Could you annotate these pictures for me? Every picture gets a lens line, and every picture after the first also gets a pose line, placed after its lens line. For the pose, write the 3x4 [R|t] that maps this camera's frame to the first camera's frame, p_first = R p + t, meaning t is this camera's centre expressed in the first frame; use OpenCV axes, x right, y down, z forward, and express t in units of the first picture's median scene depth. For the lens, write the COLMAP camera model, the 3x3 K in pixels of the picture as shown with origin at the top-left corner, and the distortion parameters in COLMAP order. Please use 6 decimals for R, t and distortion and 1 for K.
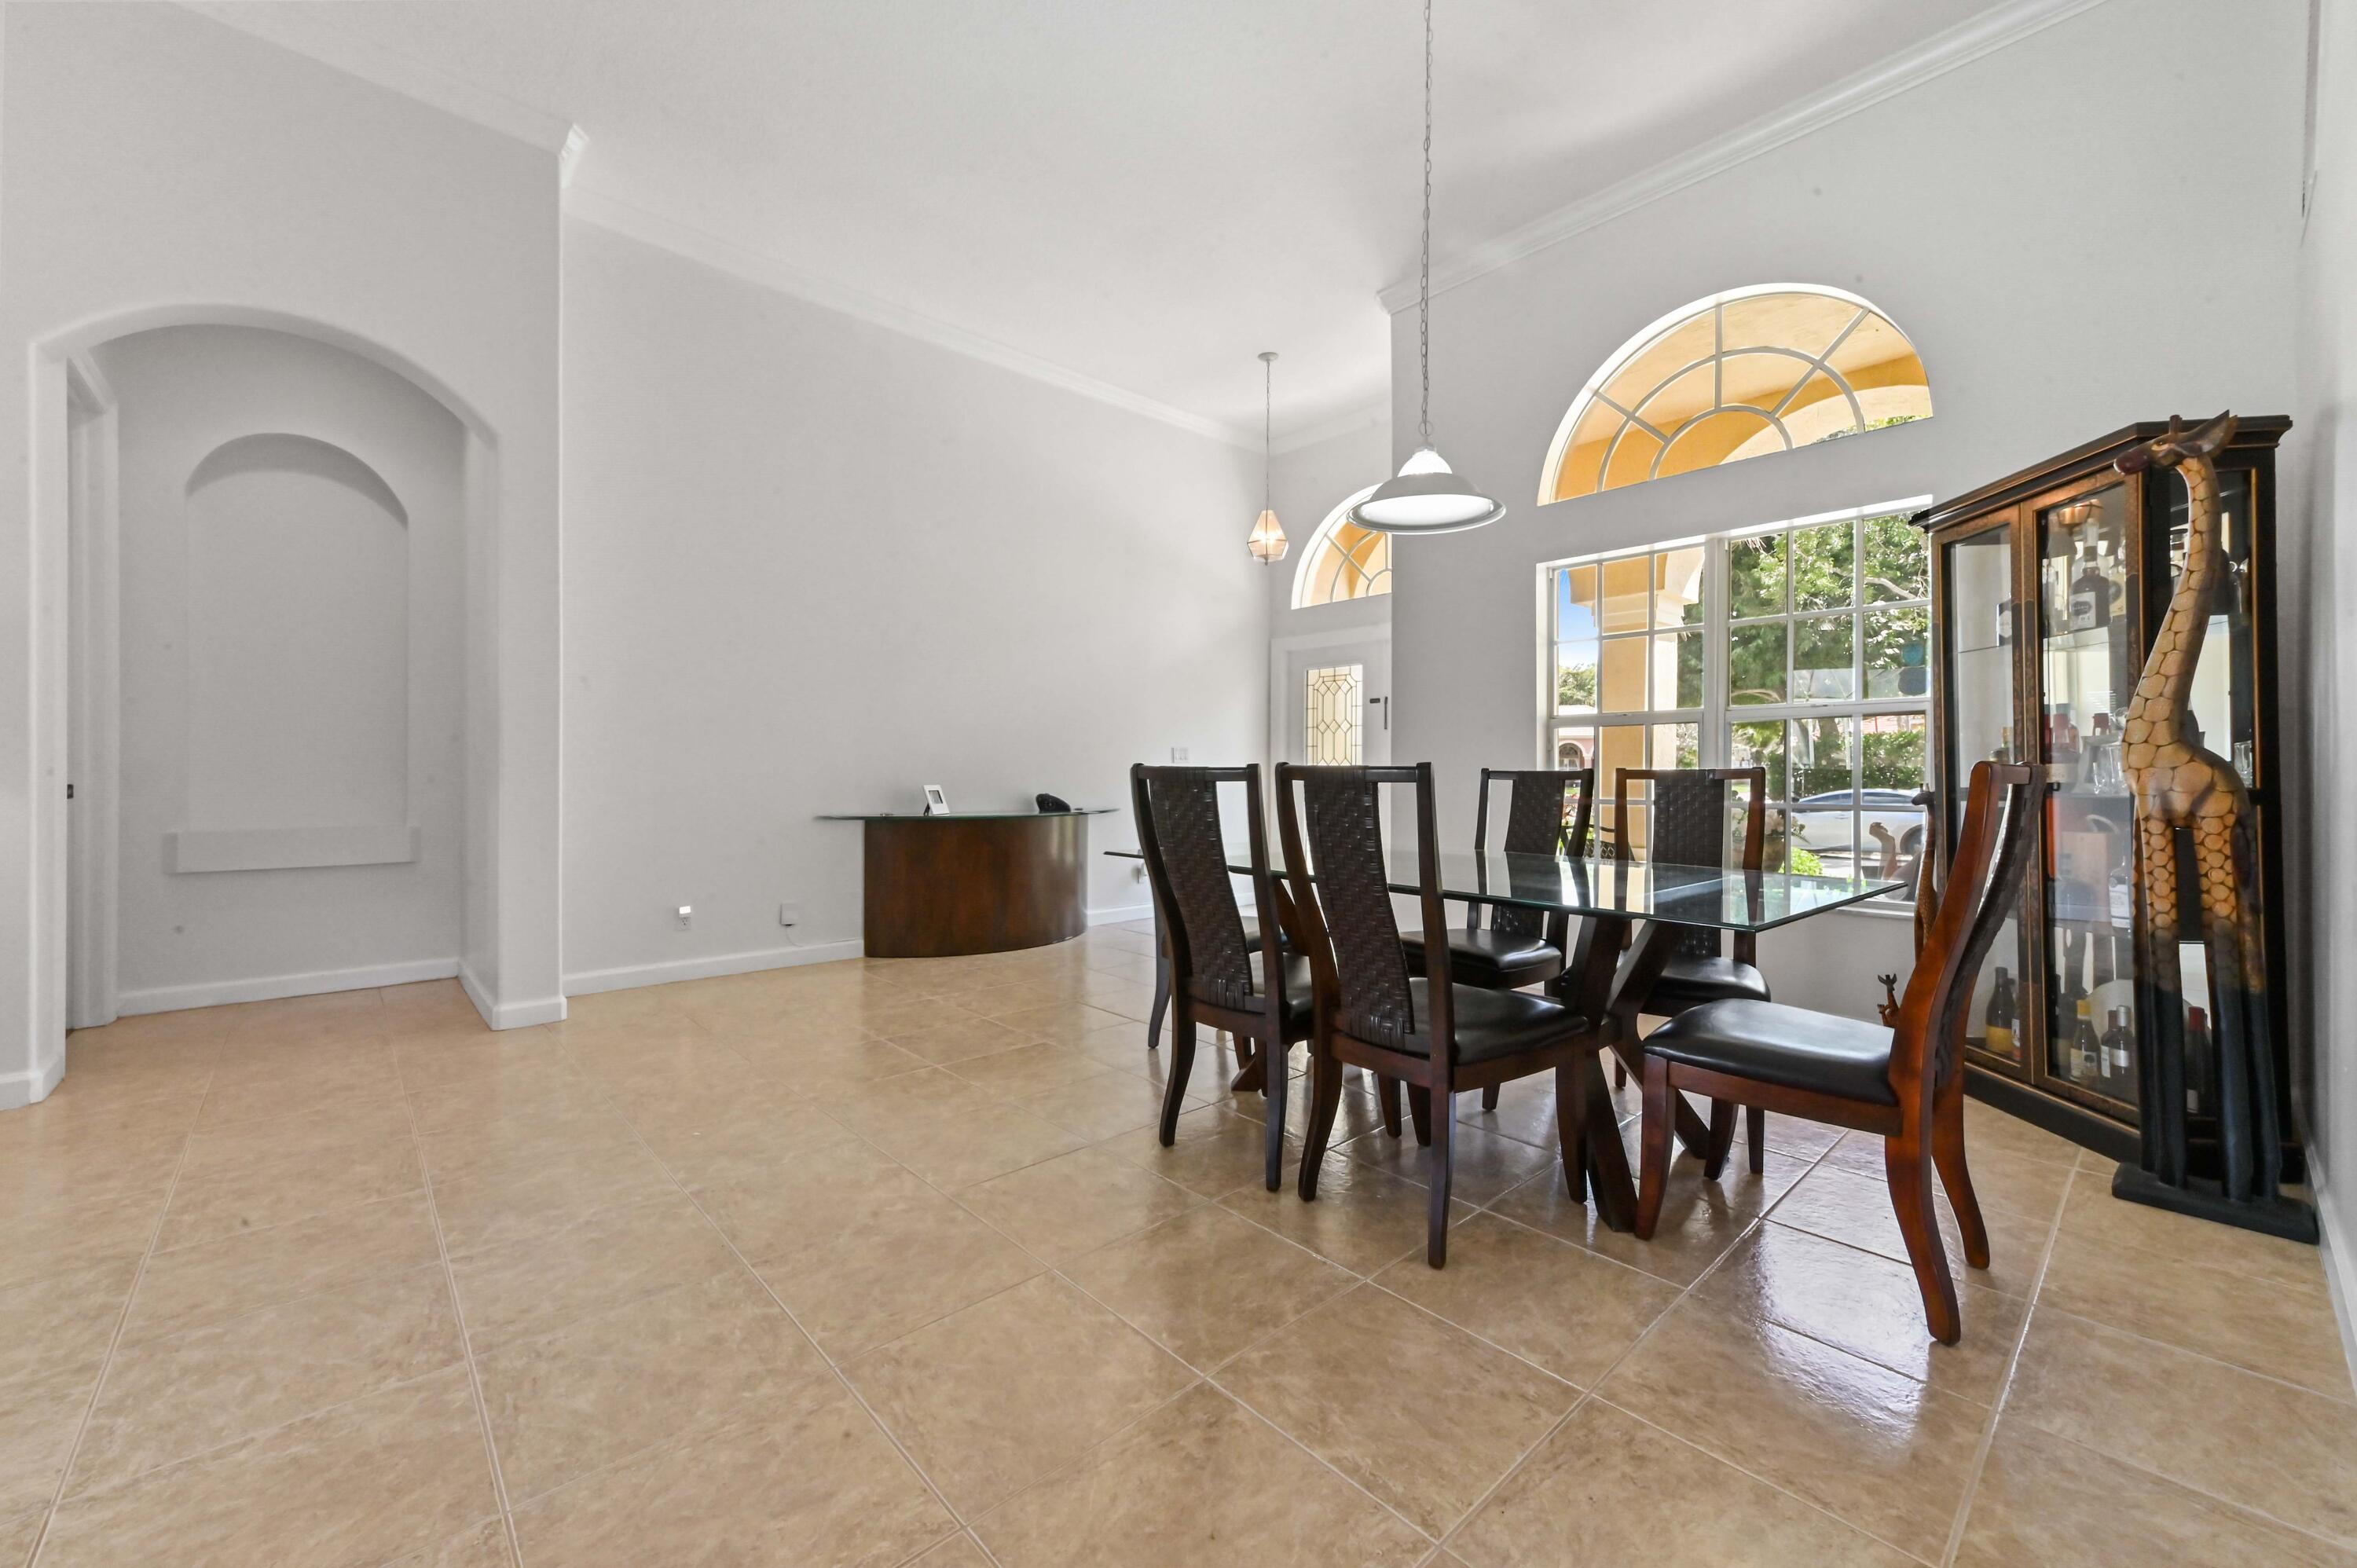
lens RADIAL K [[973.1, 0, 1173.6], [0, 973.1, 778.5], [0, 0, 1]] dist [0.002370, 0.000259]
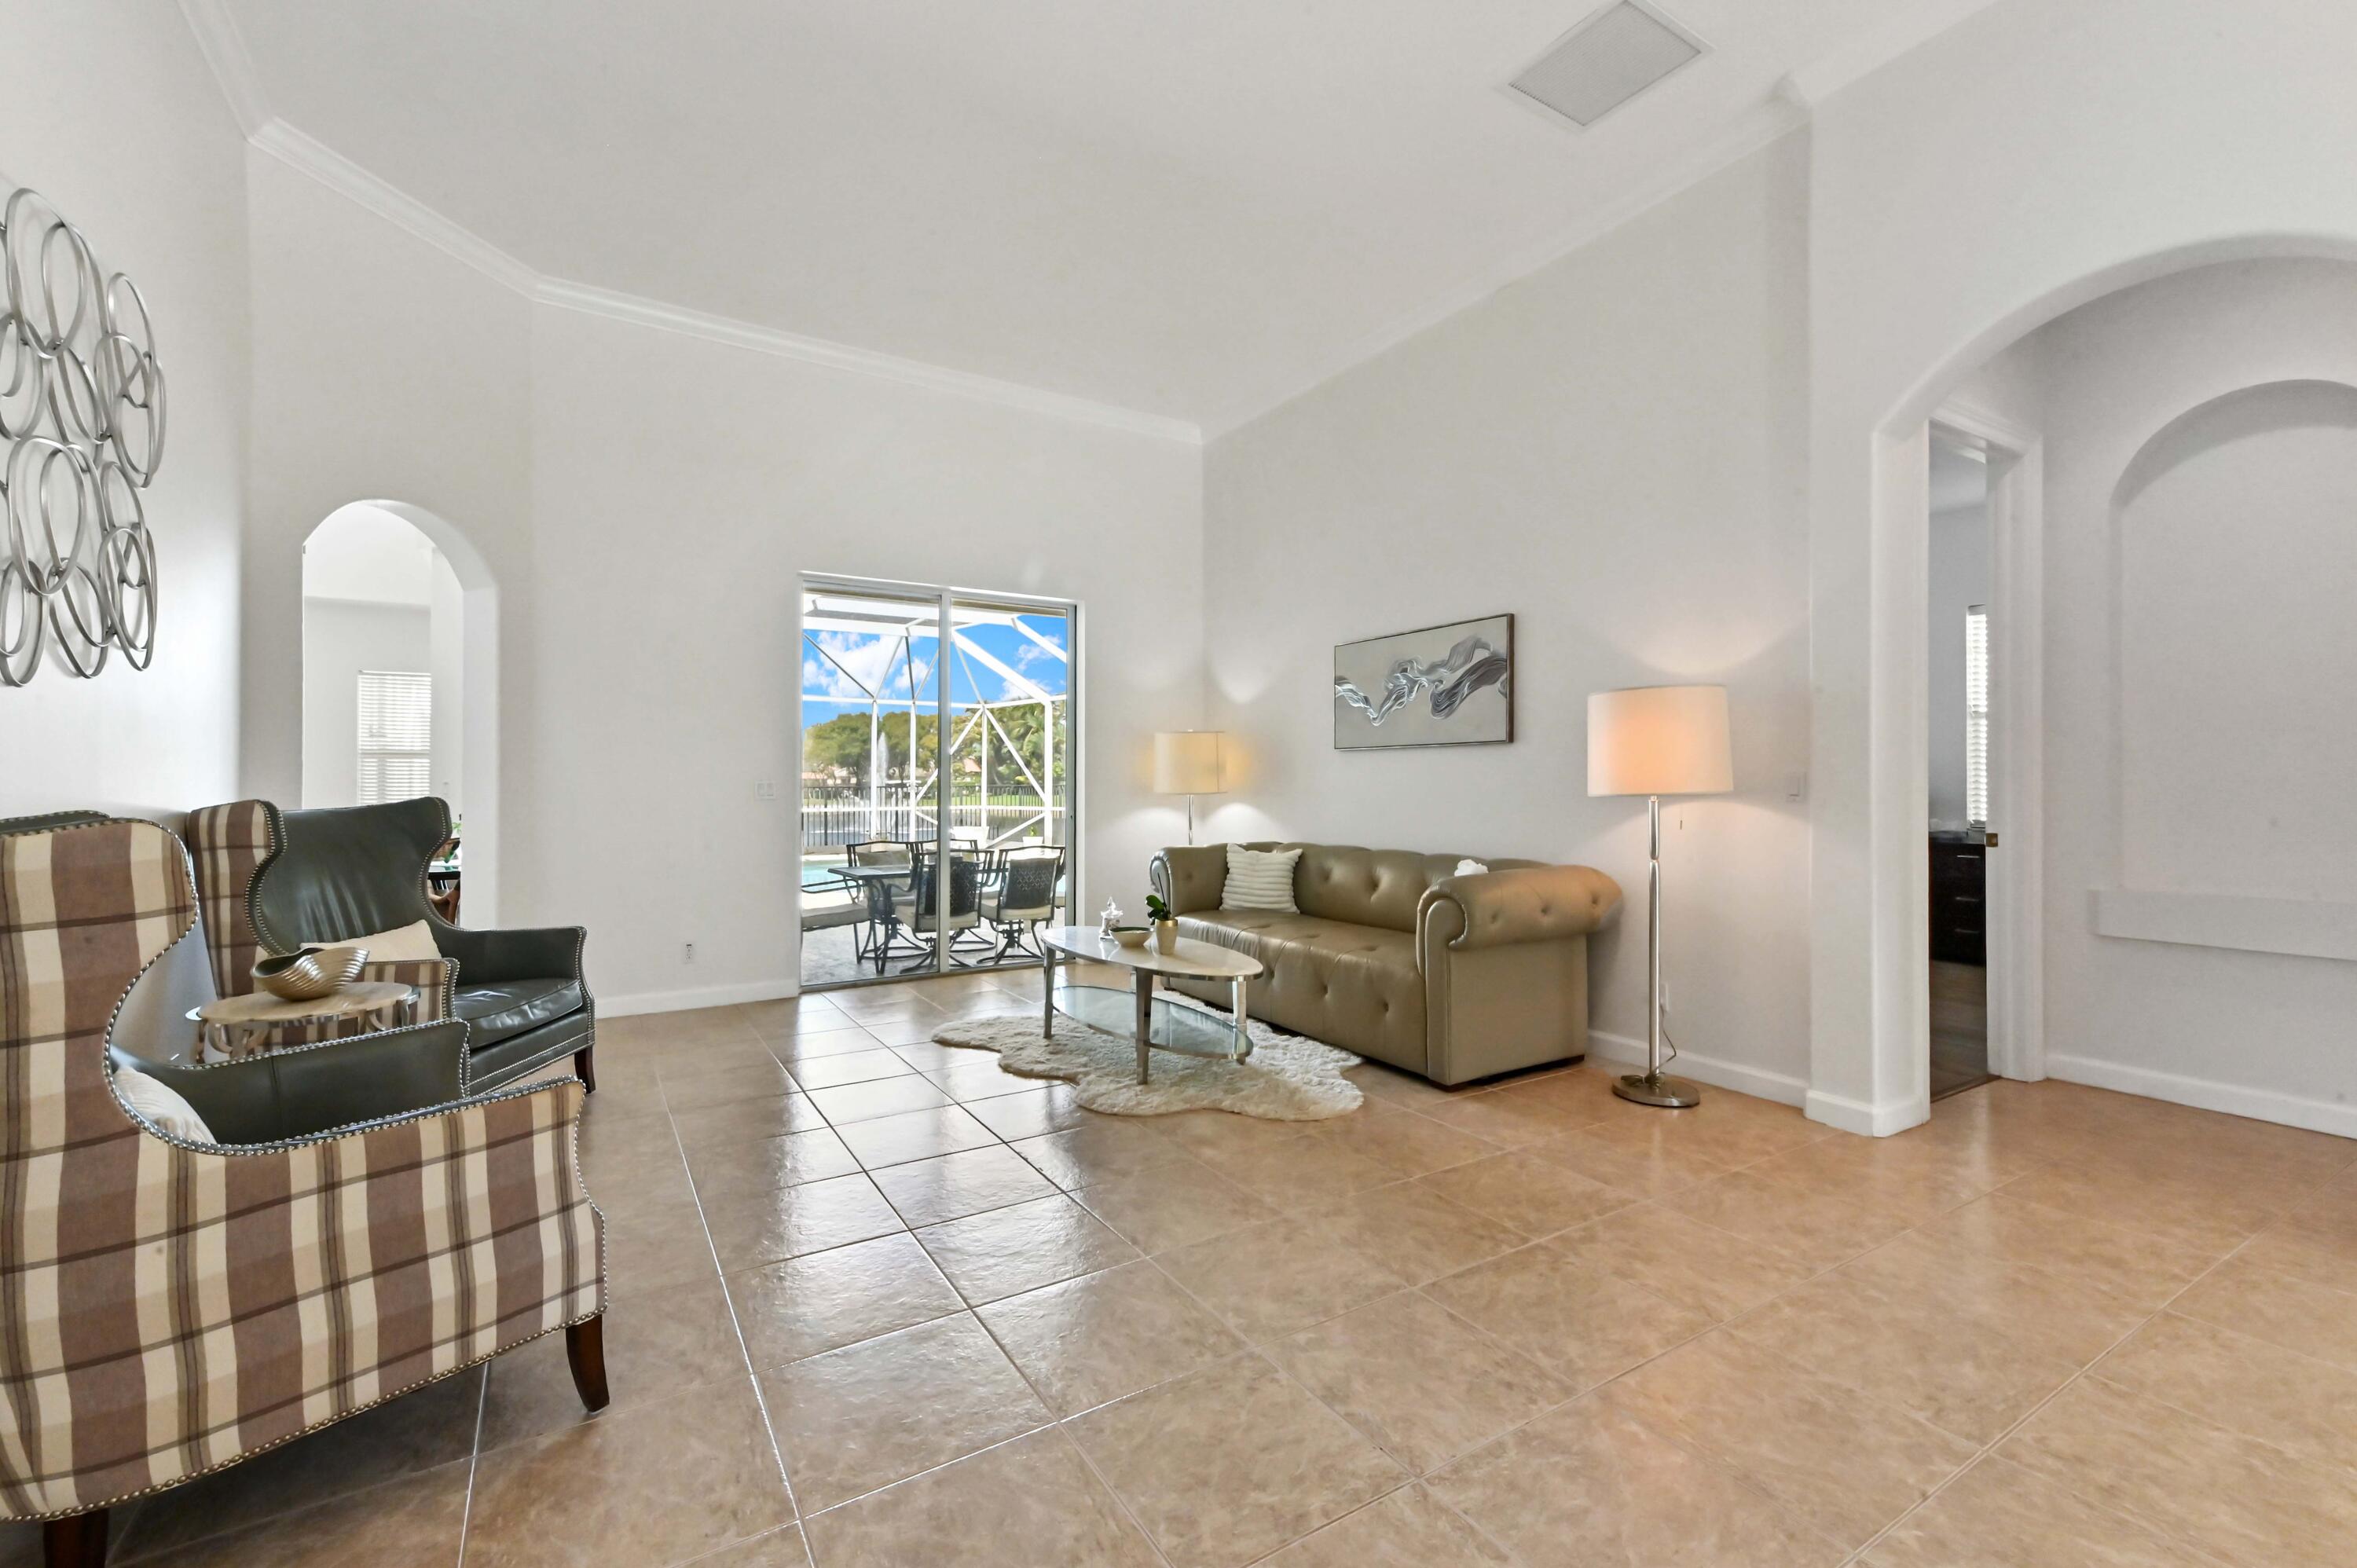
lens RADIAL K [[973.1, 0, 1167.0], [0, 973.1, 775.7], [0, 0, 1]] dist [0.002370, 0.000259]
pose [[-0.211618, -0.017945, -0.977188, 0.061526], [0.002327, 0.999819, -0.018865, -0.058154], [0.977350, -0.006266, -0.211538, 0.601622]]
